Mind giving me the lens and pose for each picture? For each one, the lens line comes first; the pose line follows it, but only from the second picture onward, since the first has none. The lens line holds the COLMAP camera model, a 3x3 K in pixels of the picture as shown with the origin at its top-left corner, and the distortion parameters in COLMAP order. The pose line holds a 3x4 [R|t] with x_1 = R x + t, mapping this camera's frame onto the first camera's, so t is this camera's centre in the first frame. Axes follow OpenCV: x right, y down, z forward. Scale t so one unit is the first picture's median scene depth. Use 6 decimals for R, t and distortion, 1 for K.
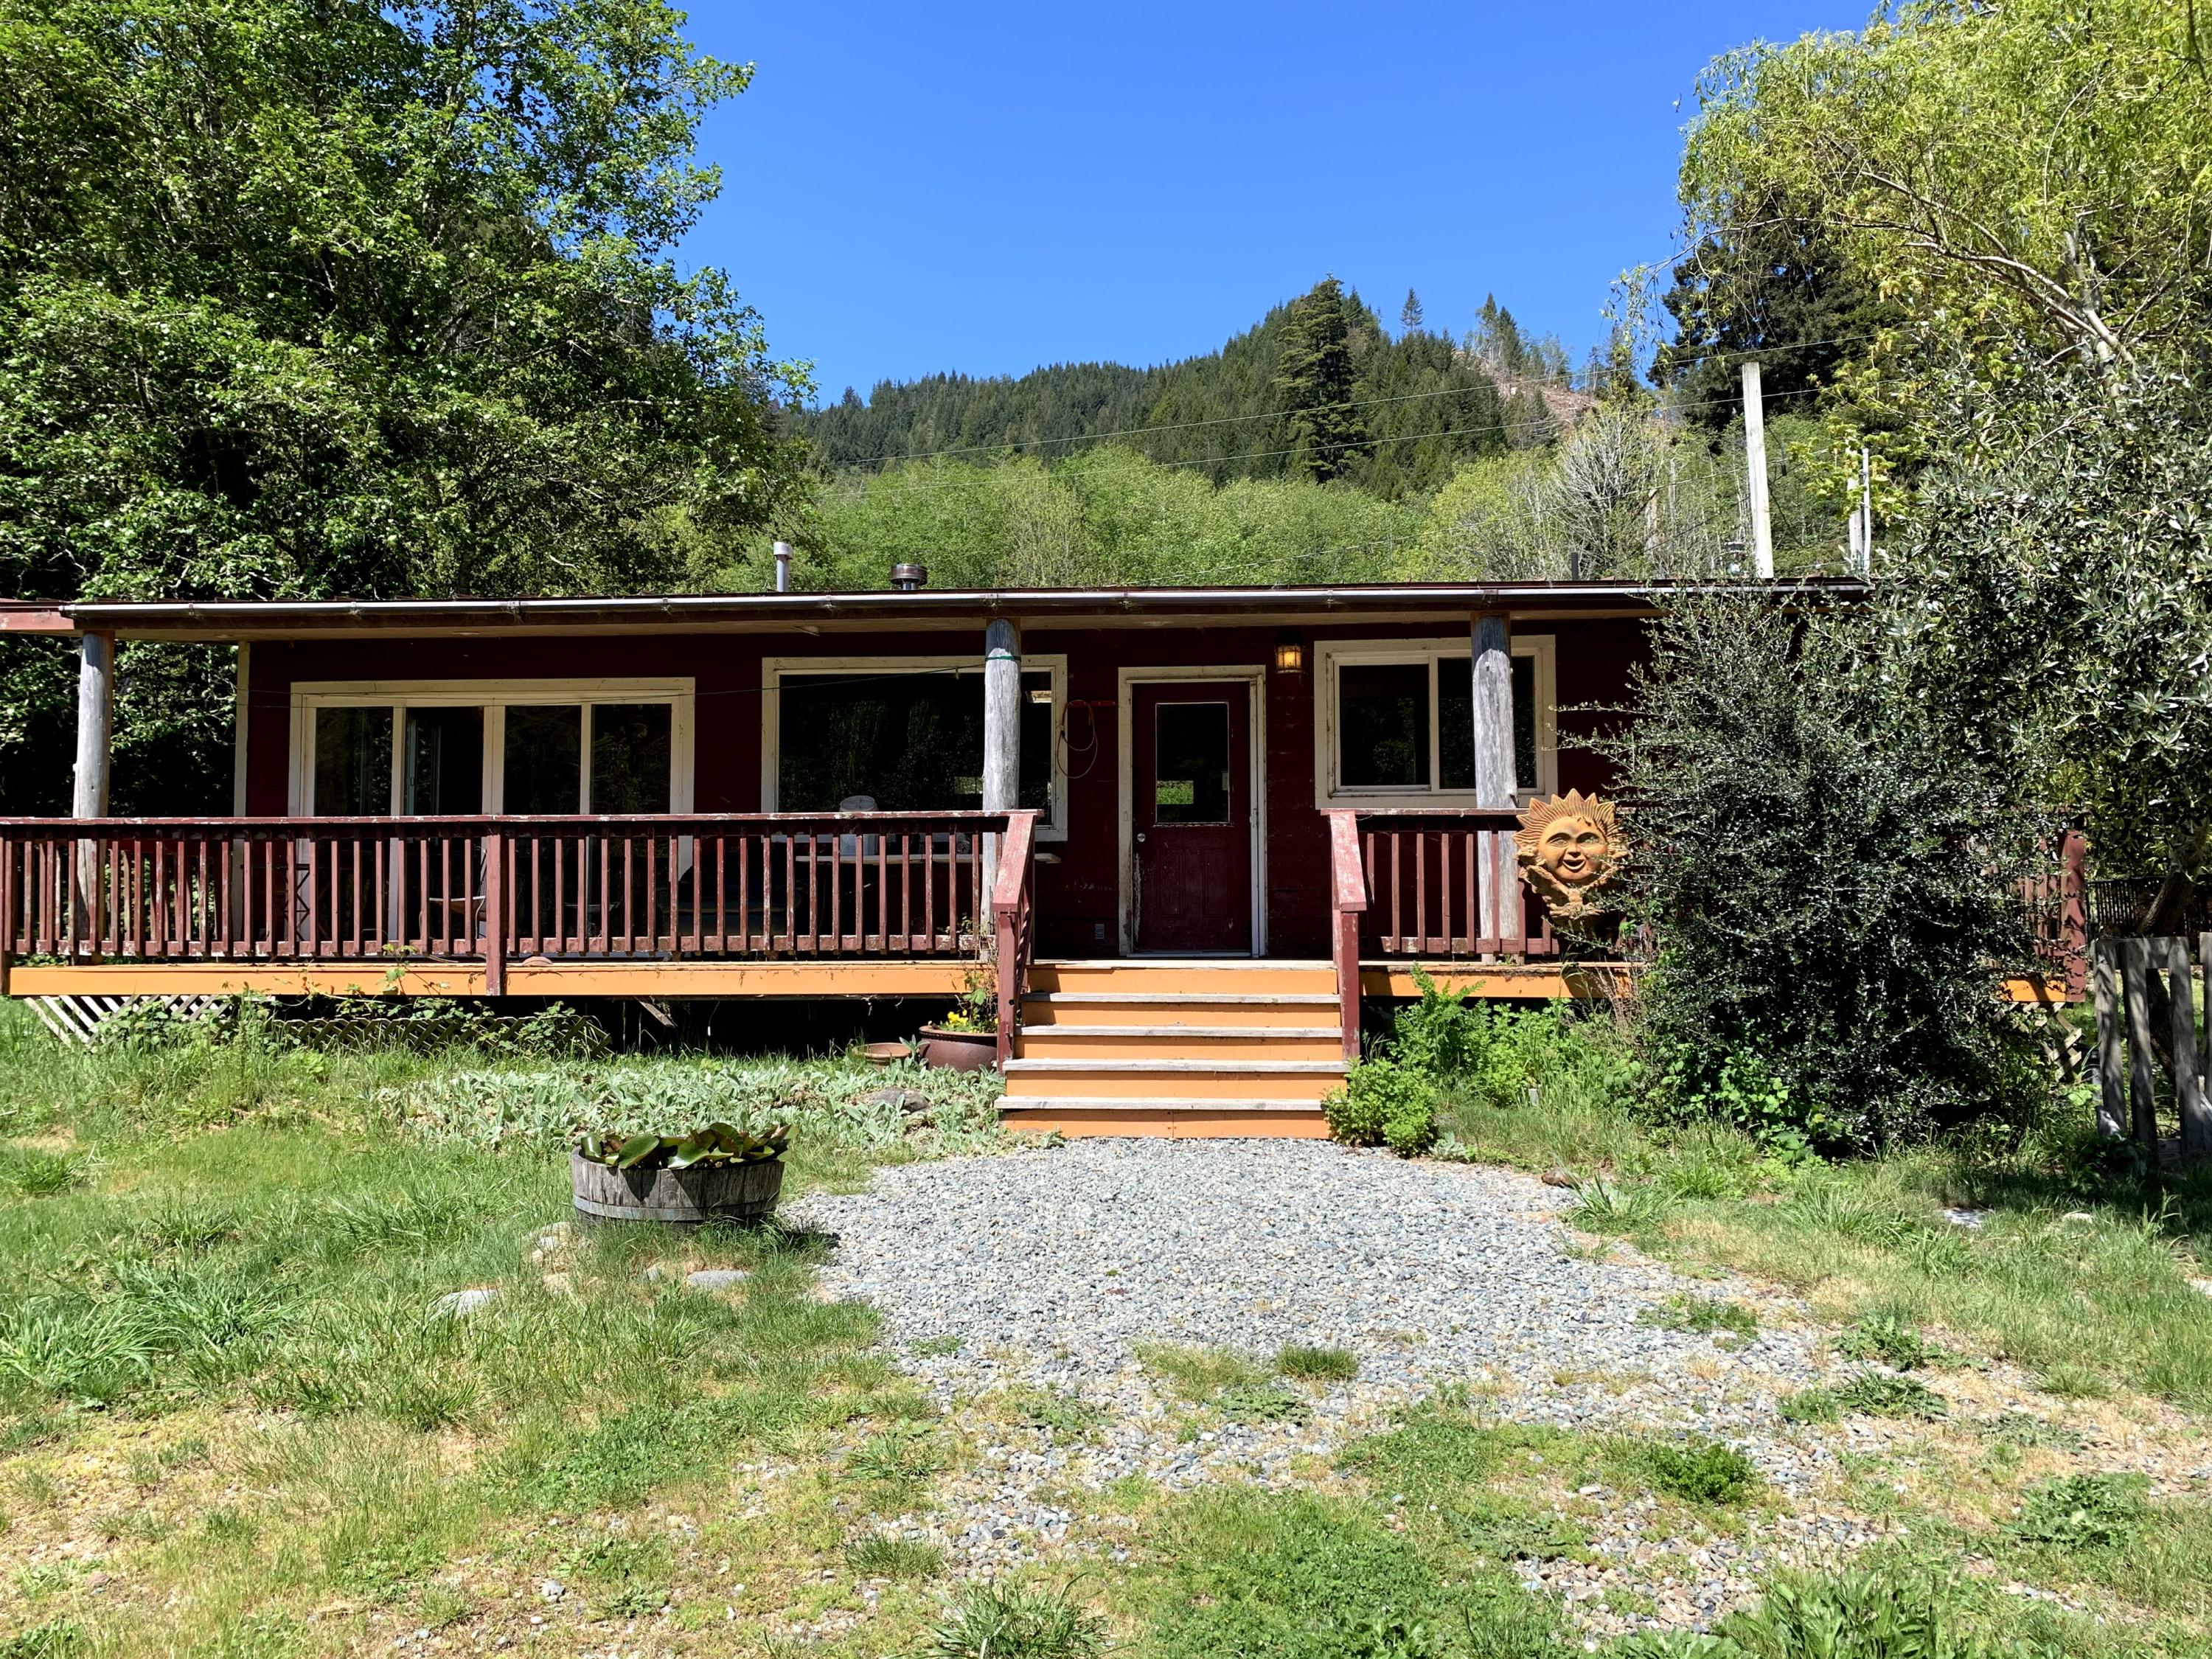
lens RADIAL K [[1682.2, 0, 1099.5], [0, 1682.2, 808.0], [0, 0, 1]] dist [-0.002259, -0.003137]
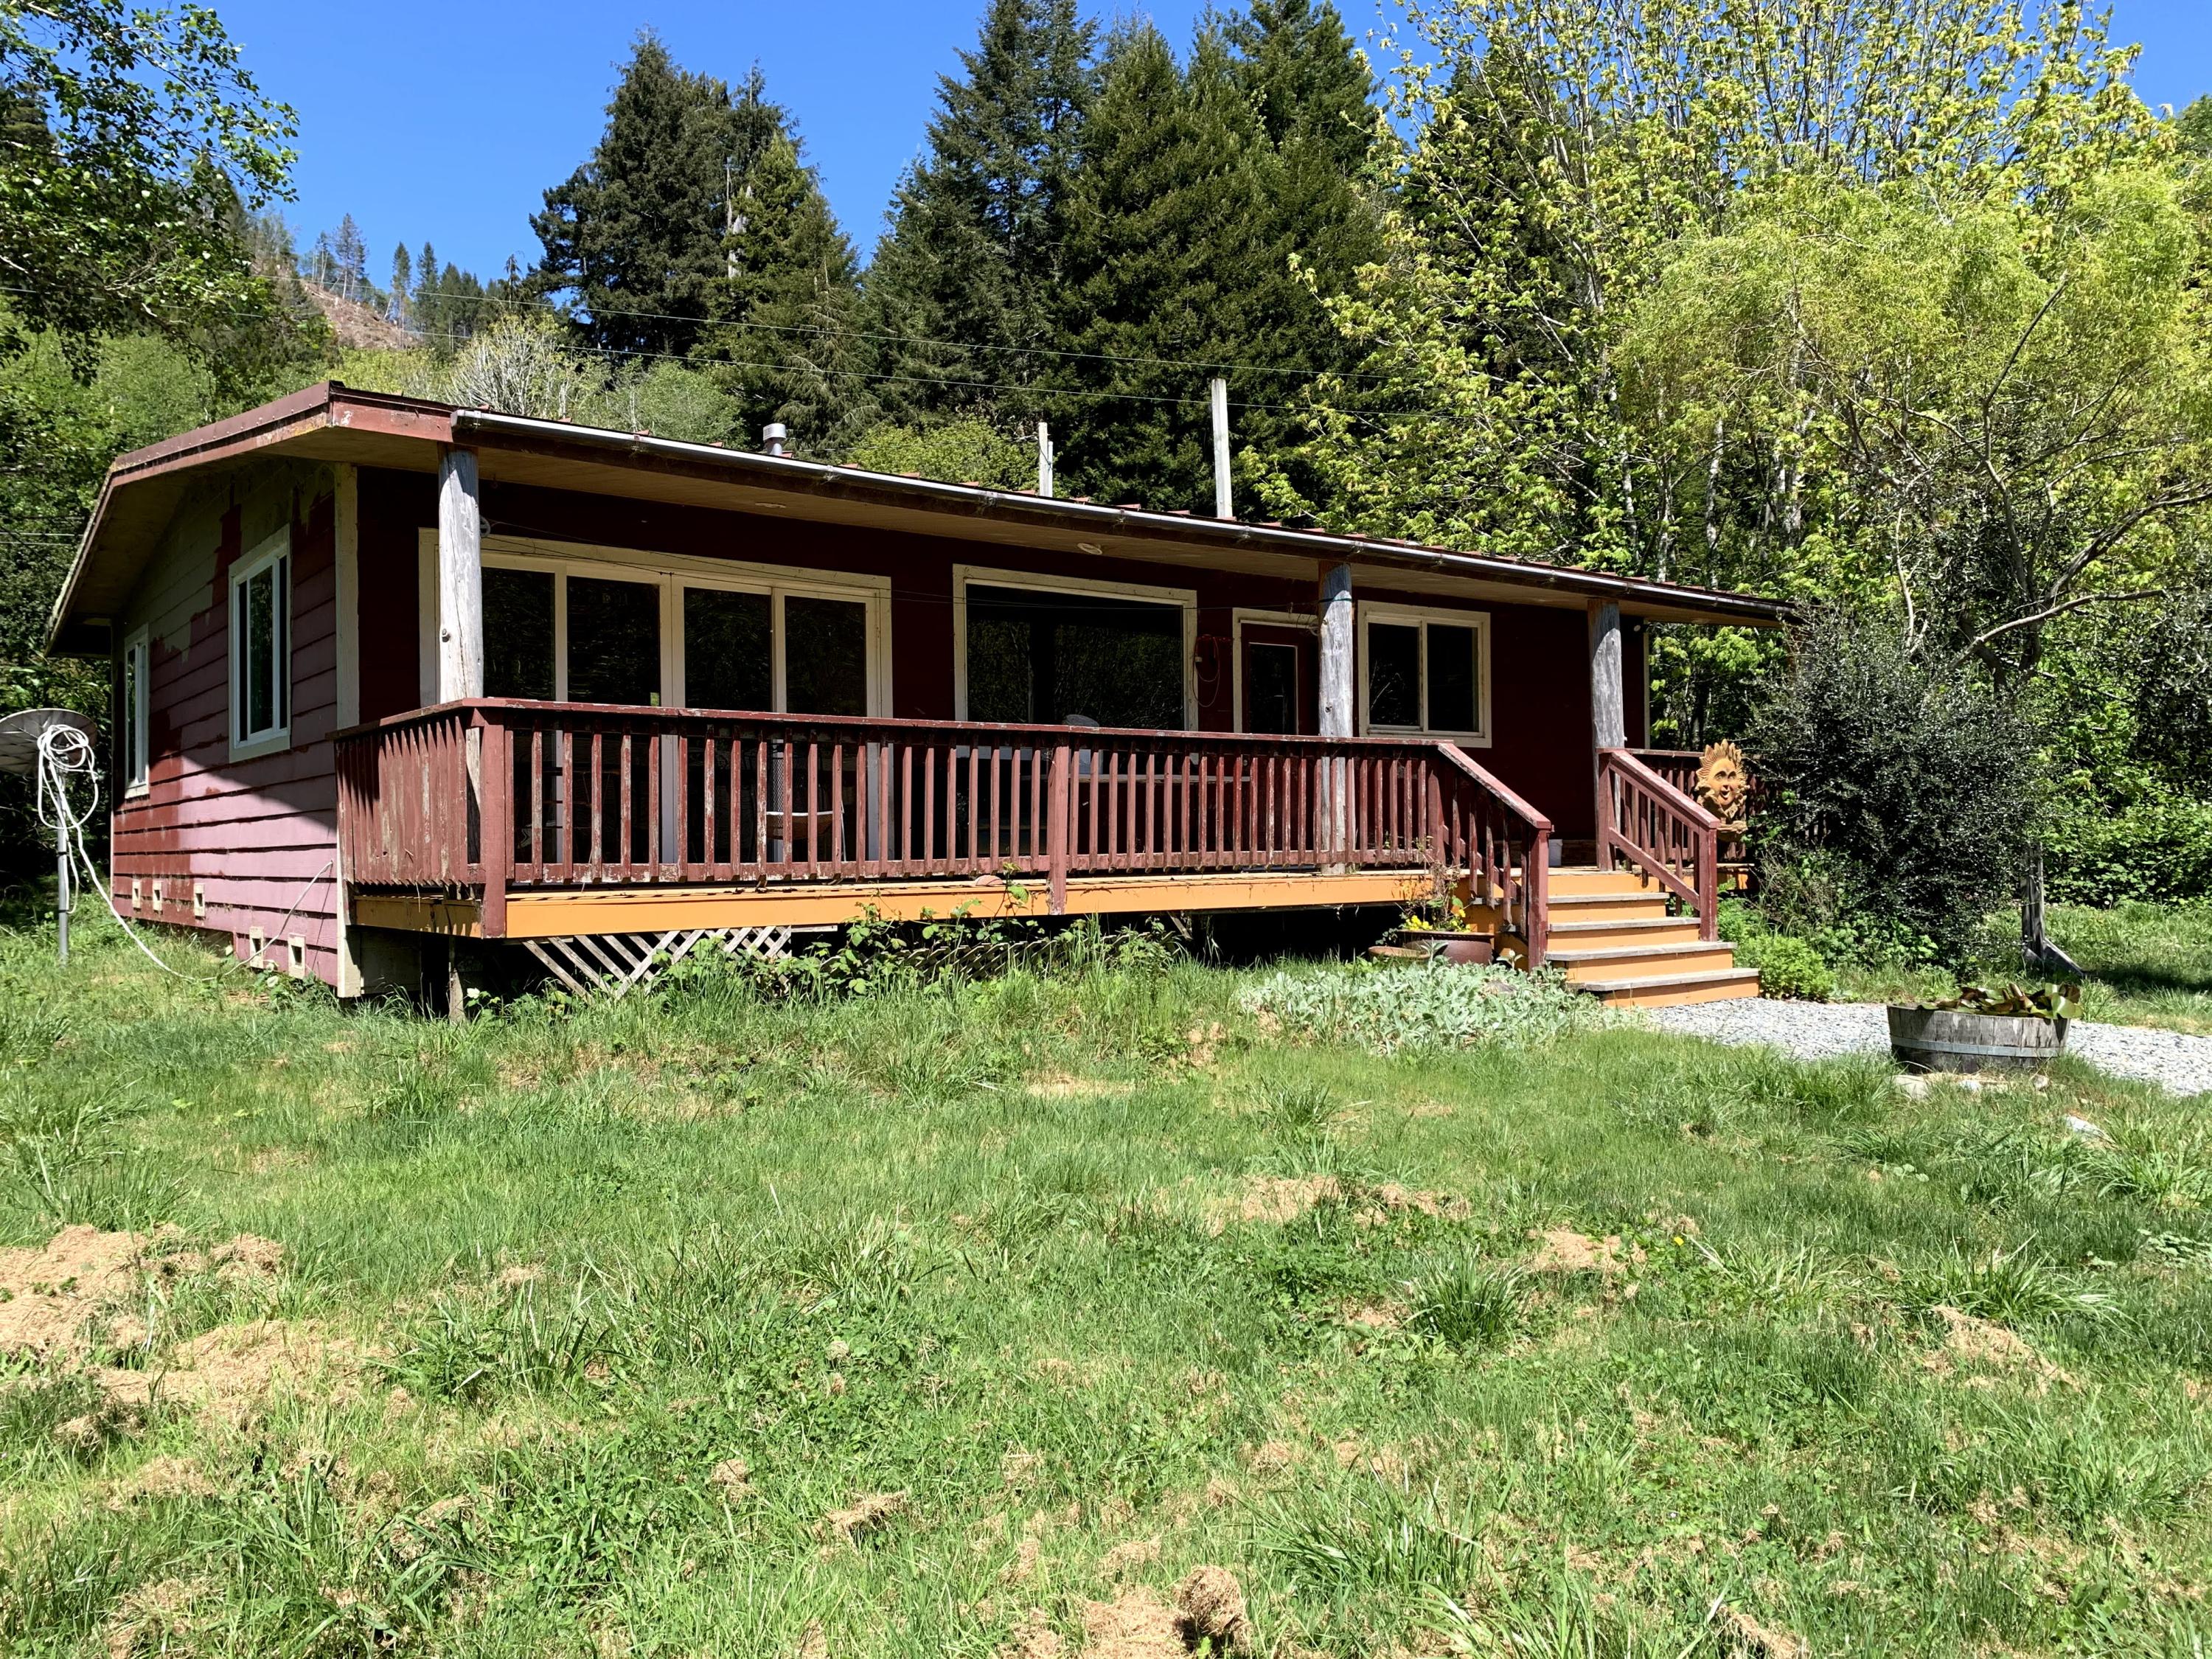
lens RADIAL K [[1682.2, 0, 1099.5], [0, 1682.2, 808.0], [0, 0, 1]] dist [-0.002259, -0.003137]
pose [[0.755585, 0.009455, 0.654983, -0.761350], [-0.038380, 0.998817, 0.029857, 0.017441], [-0.653926, -0.047697, 0.755054, 0.218448]]
